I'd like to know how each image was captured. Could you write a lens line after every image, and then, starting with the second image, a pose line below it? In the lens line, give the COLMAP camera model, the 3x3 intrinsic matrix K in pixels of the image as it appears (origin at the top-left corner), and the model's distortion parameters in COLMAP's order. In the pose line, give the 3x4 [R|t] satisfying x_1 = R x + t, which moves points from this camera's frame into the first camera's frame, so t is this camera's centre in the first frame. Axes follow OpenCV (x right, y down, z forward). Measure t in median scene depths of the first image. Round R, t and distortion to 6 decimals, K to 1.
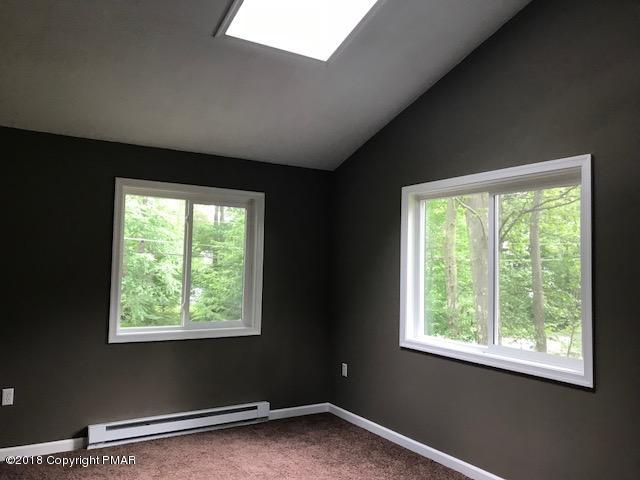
lens RADIAL K [[487.3, 0, 331.0], [0, 487.3, 244.5], [0, 0, 1]] dist [0.005077, 0.000126]
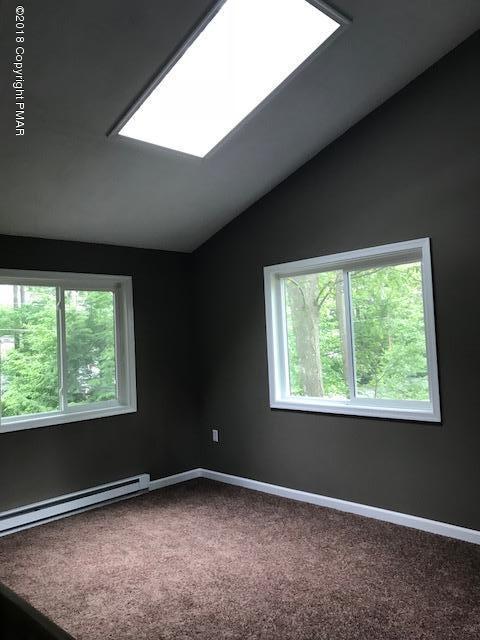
lens RADIAL K [[487.3, 0, 240.0], [0, 487.3, 320.0], [0, 0, 1]] dist [0.005077, 0.000126]
pose [[0.973613, -0.061711, 0.219704, -0.162103], [0.060411, 0.998094, 0.012638, -0.012904], [-0.220065, 0.000968, 0.975485, -0.084405]]
